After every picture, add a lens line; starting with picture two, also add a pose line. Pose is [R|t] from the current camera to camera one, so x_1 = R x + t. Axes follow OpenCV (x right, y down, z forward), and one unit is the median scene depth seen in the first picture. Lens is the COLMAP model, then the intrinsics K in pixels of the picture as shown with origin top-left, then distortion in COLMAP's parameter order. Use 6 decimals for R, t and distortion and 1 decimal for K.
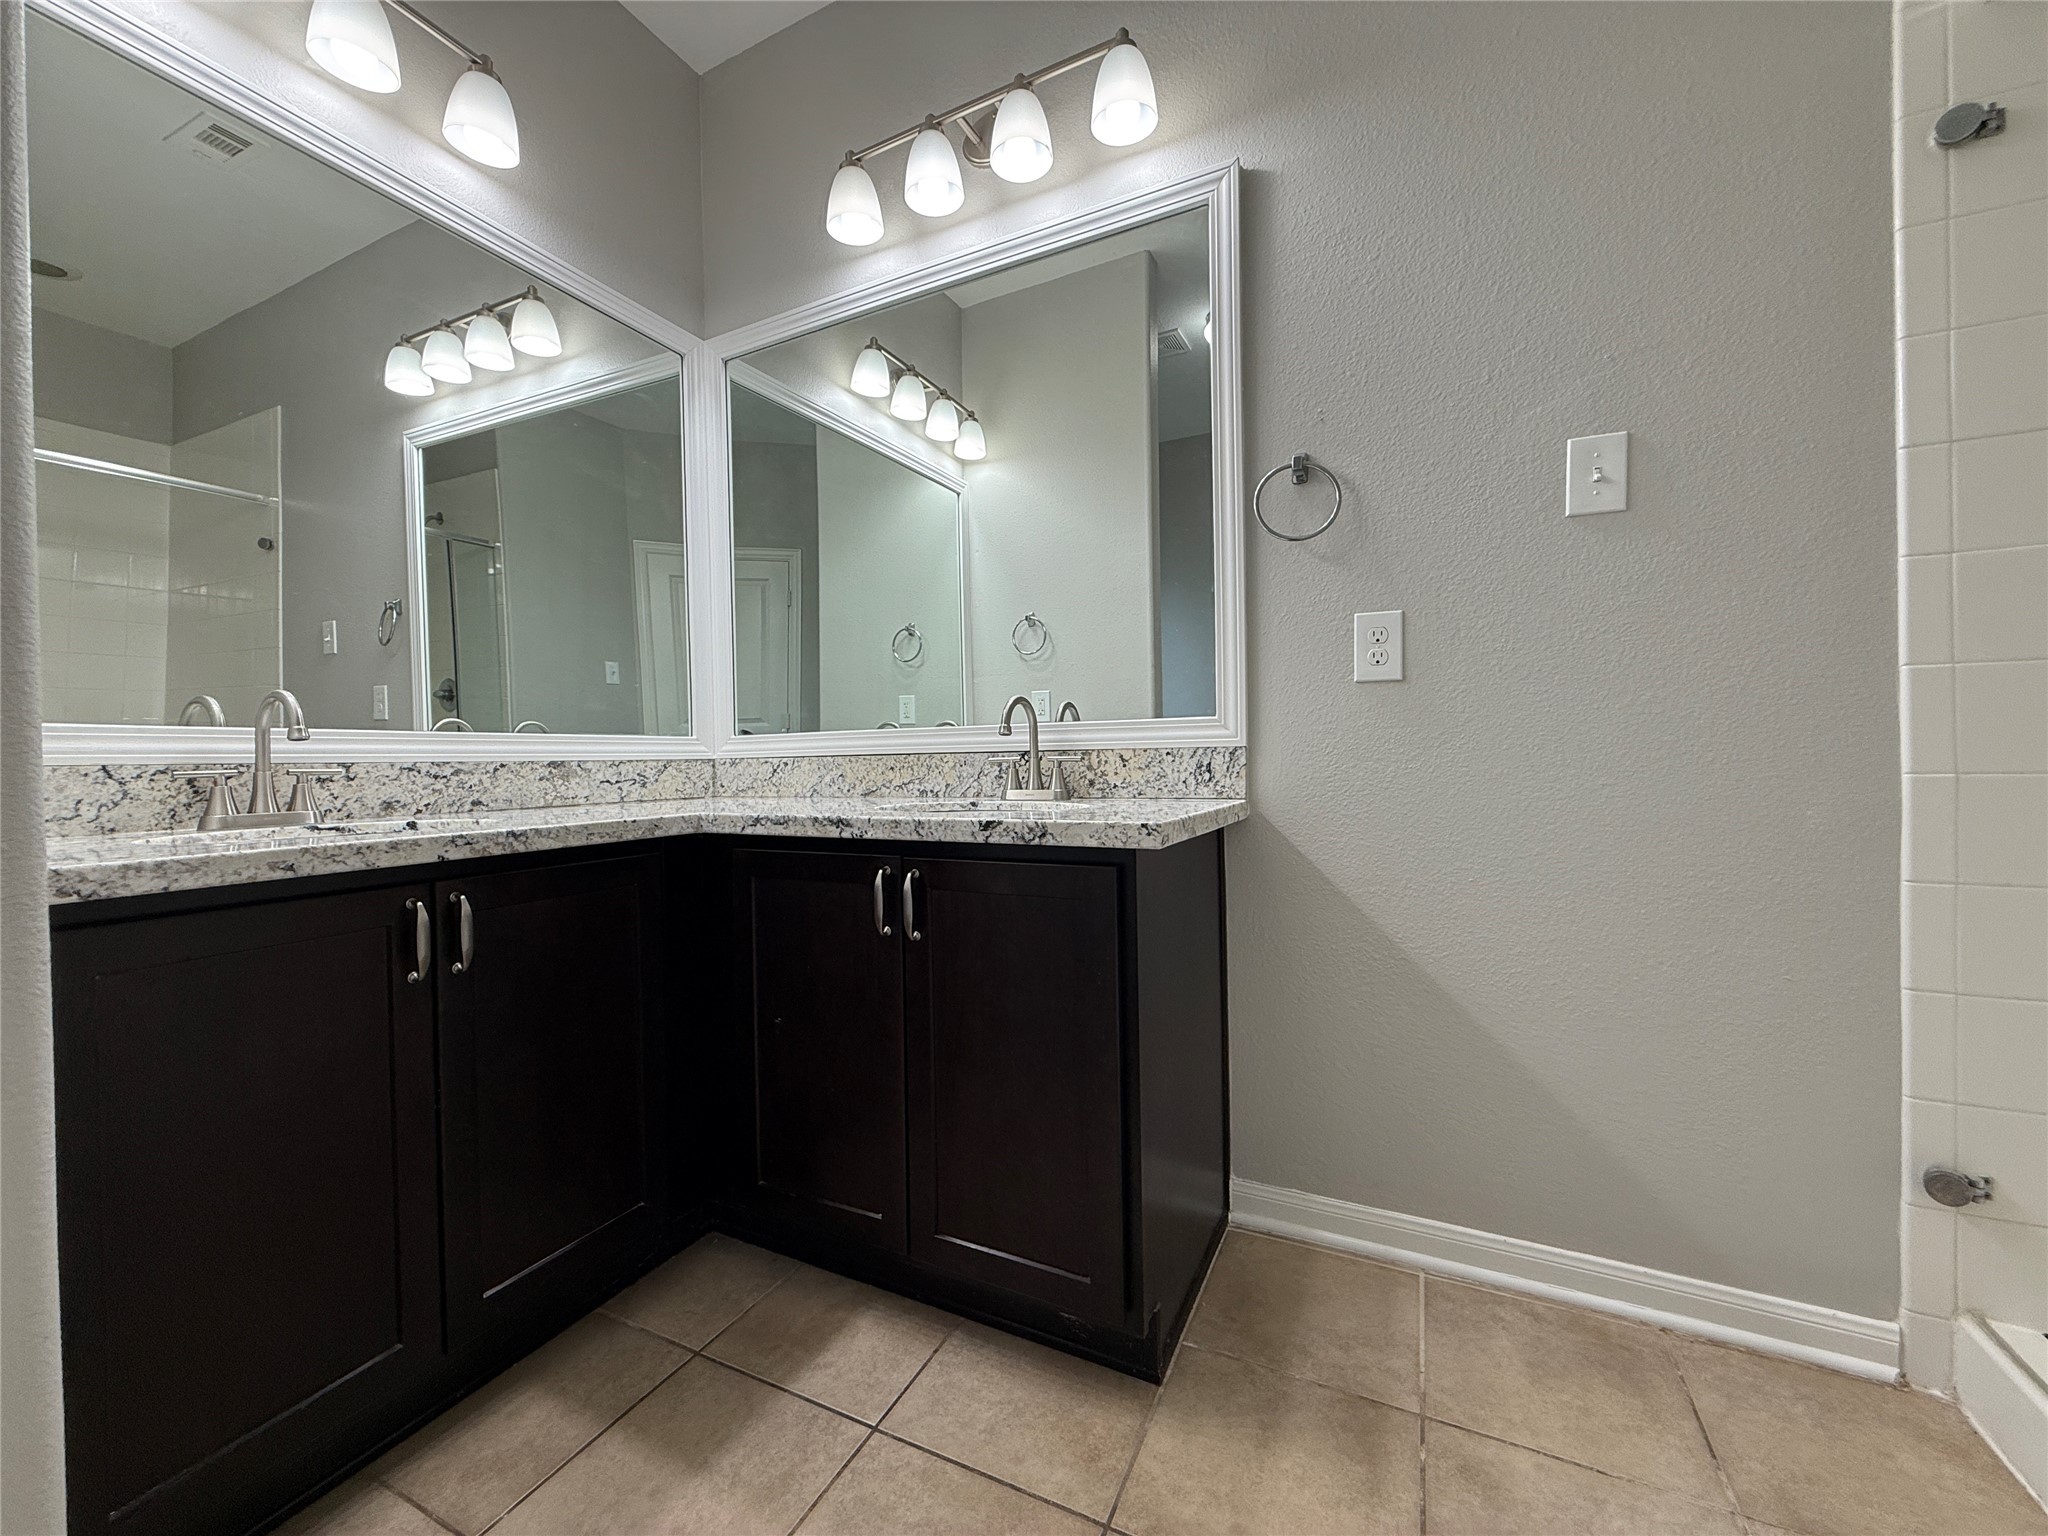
lens RADIAL K [[814.9, 0, 1017.4], [0, 814.9, 768.2], [0, 0, 1]] dist [-0.000259, -0.000101]
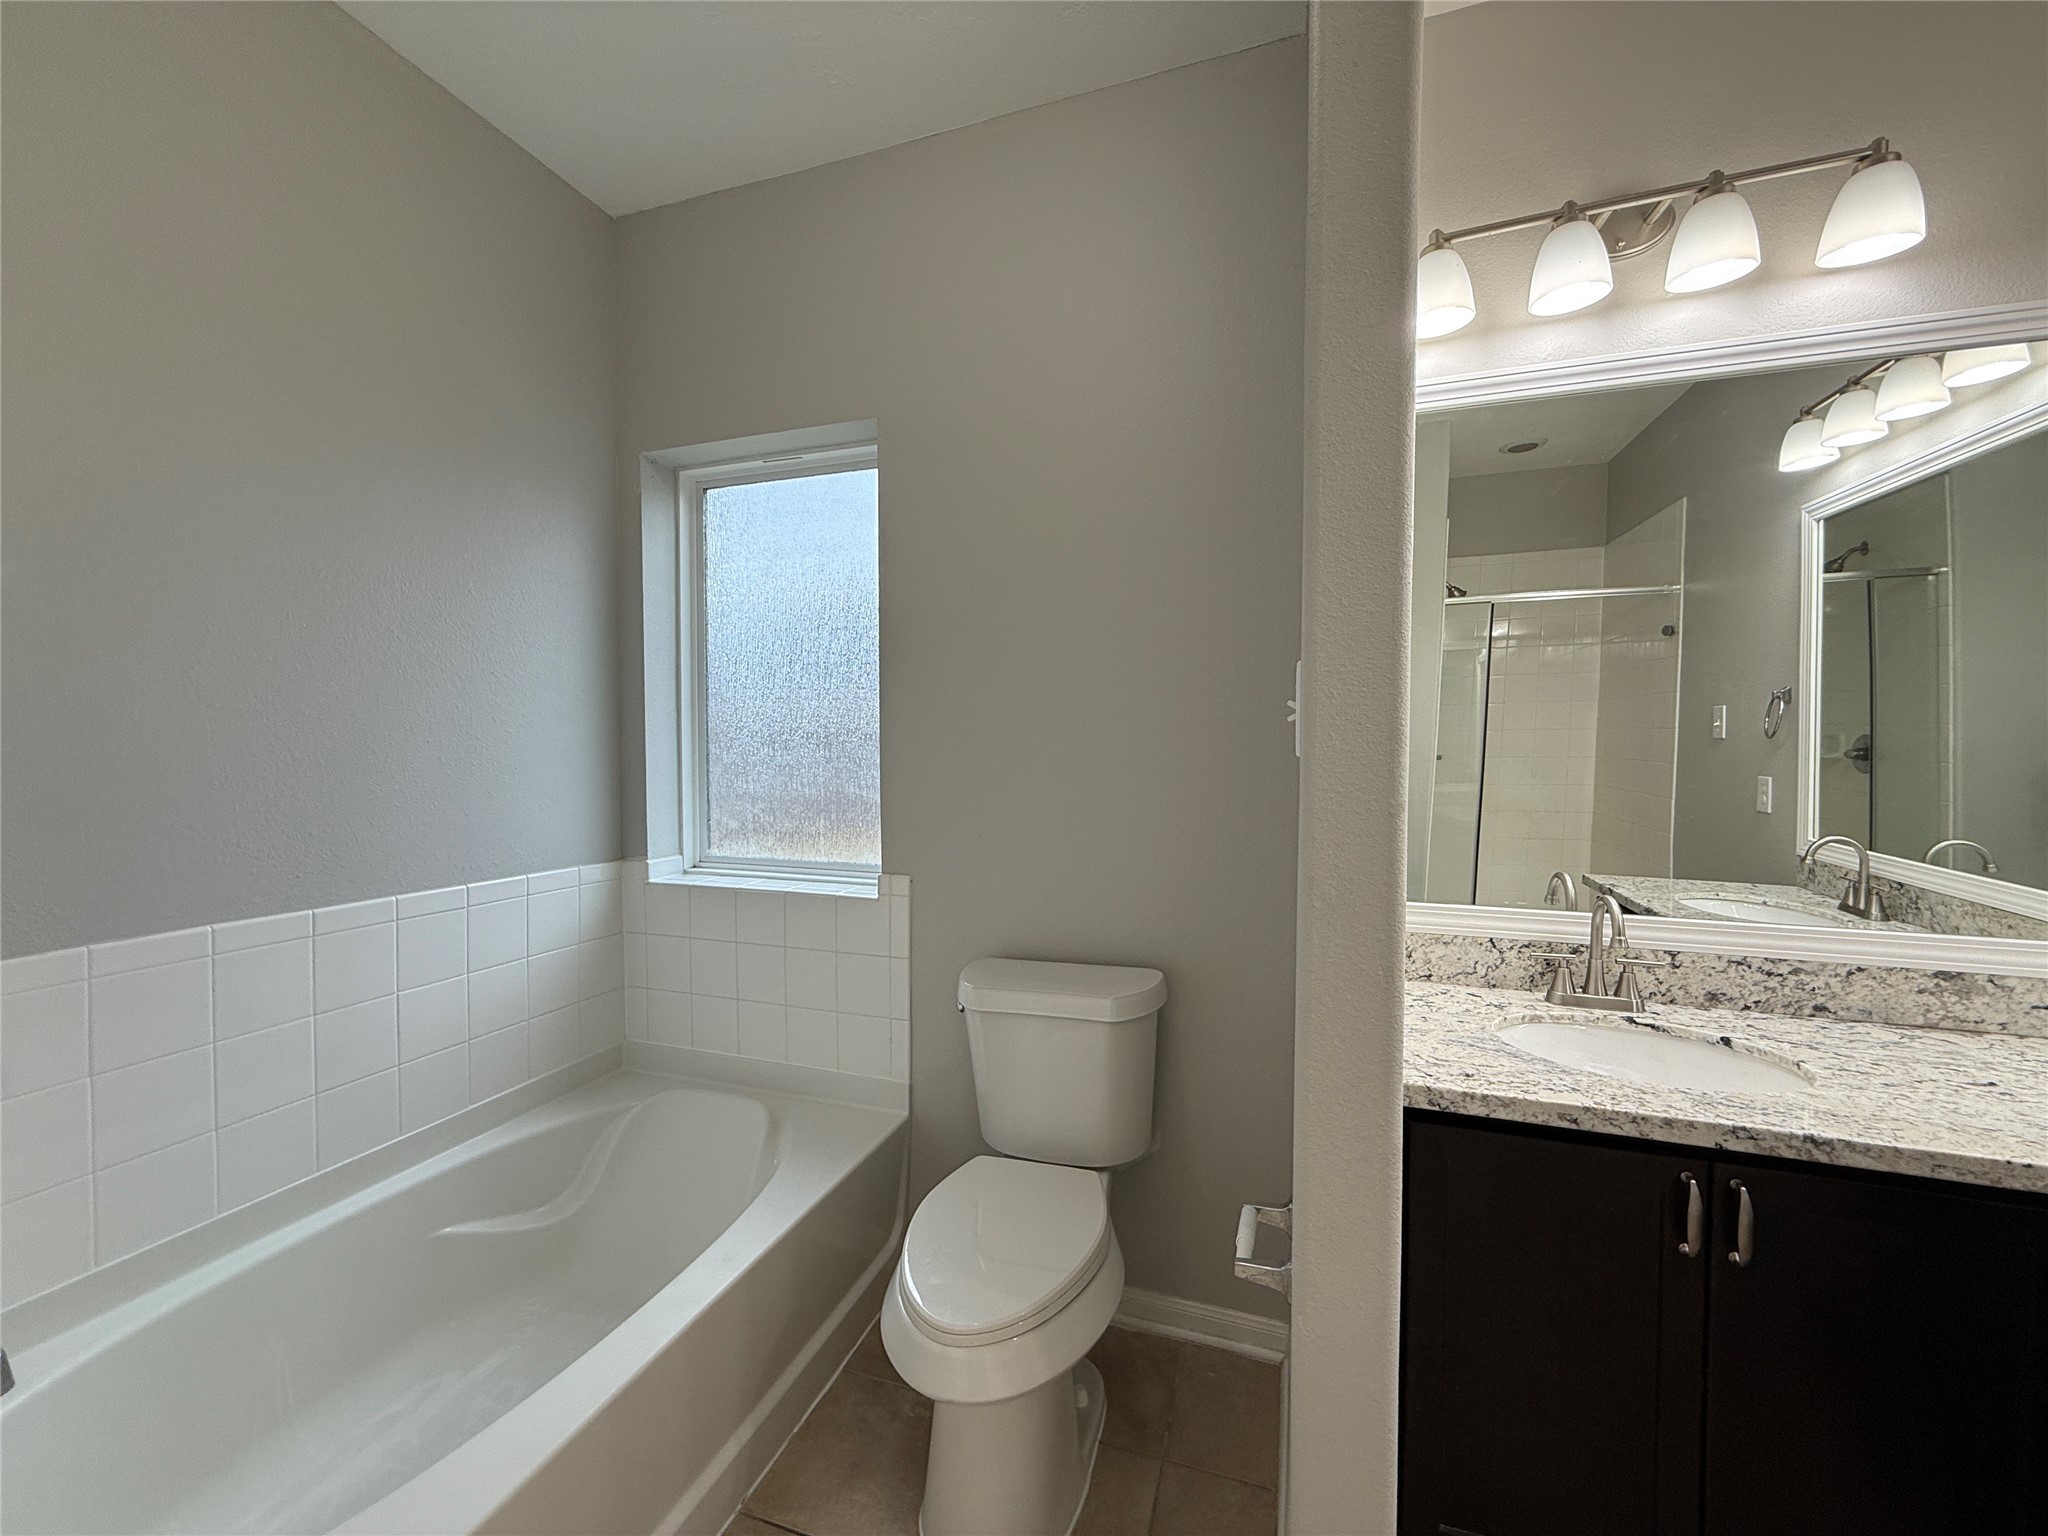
lens RADIAL K [[814.9, 0, 1017.4], [0, 814.9, 768.2], [0, 0, 1]] dist [-0.000259, -0.000101]
pose [[0.128443, 0.043730, -0.990752, 0.093953], [-0.017773, 0.998968, 0.041788, -0.258985], [0.991558, 0.012241, 0.129088, 0.023258]]
